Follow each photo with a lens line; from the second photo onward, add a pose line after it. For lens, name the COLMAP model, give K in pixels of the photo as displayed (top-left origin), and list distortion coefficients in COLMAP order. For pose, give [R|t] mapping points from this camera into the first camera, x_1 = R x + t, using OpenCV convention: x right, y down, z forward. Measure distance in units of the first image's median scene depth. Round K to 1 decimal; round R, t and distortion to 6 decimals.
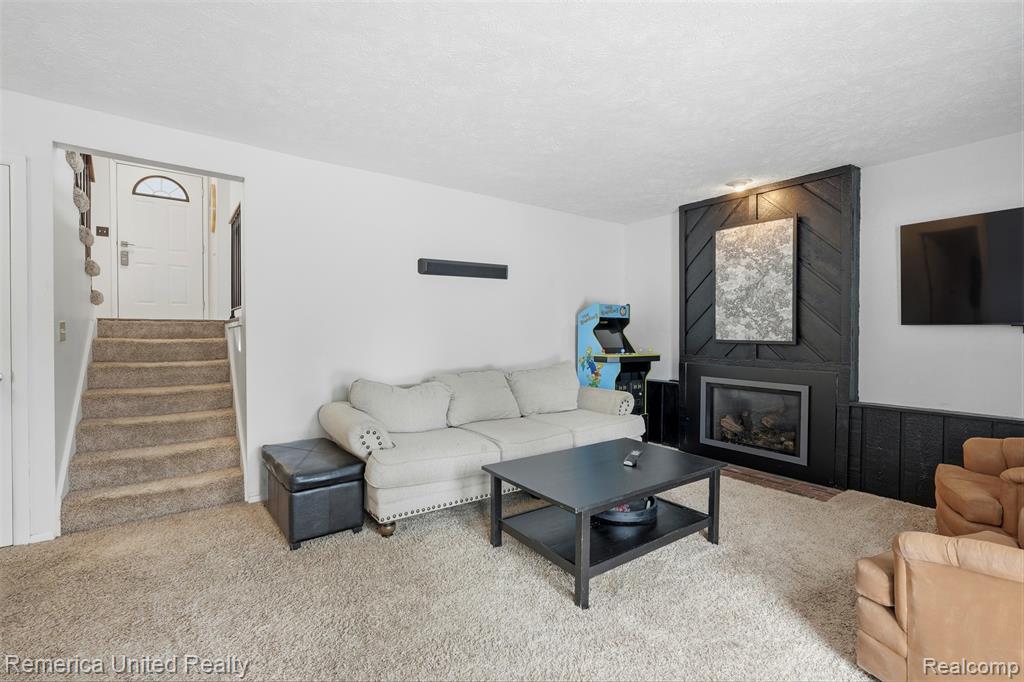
lens RADIAL K [[458.3, 0, 516.7], [0, 458.3, 337.8], [0, 0, 1]] dist [-0.012733, 0.006102]
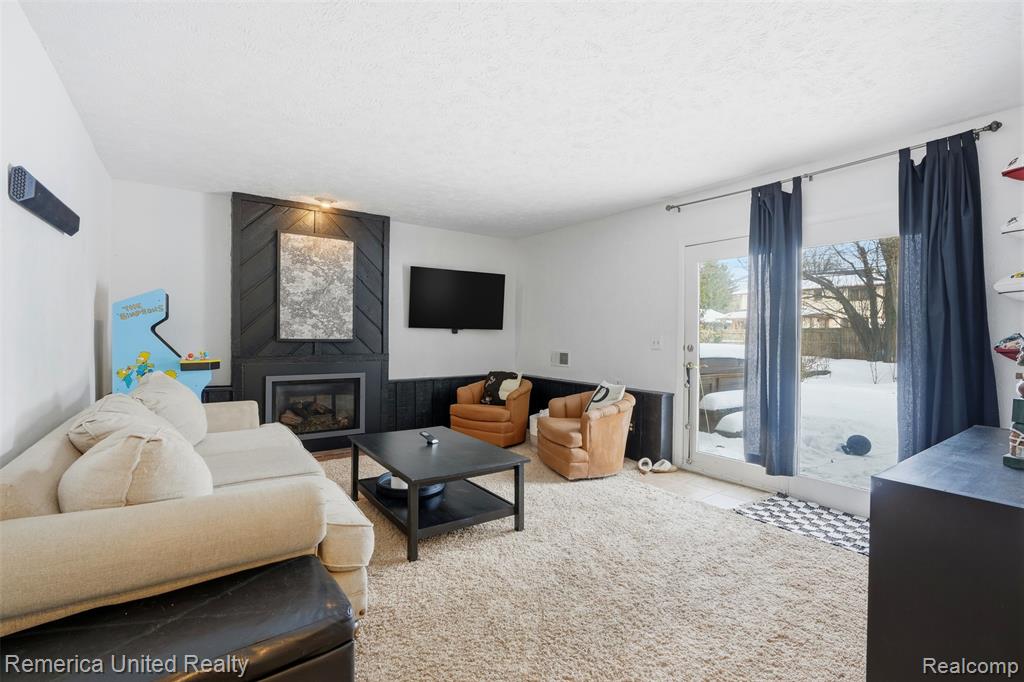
lens RADIAL K [[458.3, 0, 516.7], [0, 458.3, 337.8], [0, 0, 1]] dist [-0.012733, 0.006102]
pose [[0.028255, -0.008324, 0.999566, -0.615982], [0.006683, 0.999945, 0.008138, -0.003056], [-0.999578, 0.006450, 0.028309, 0.478429]]
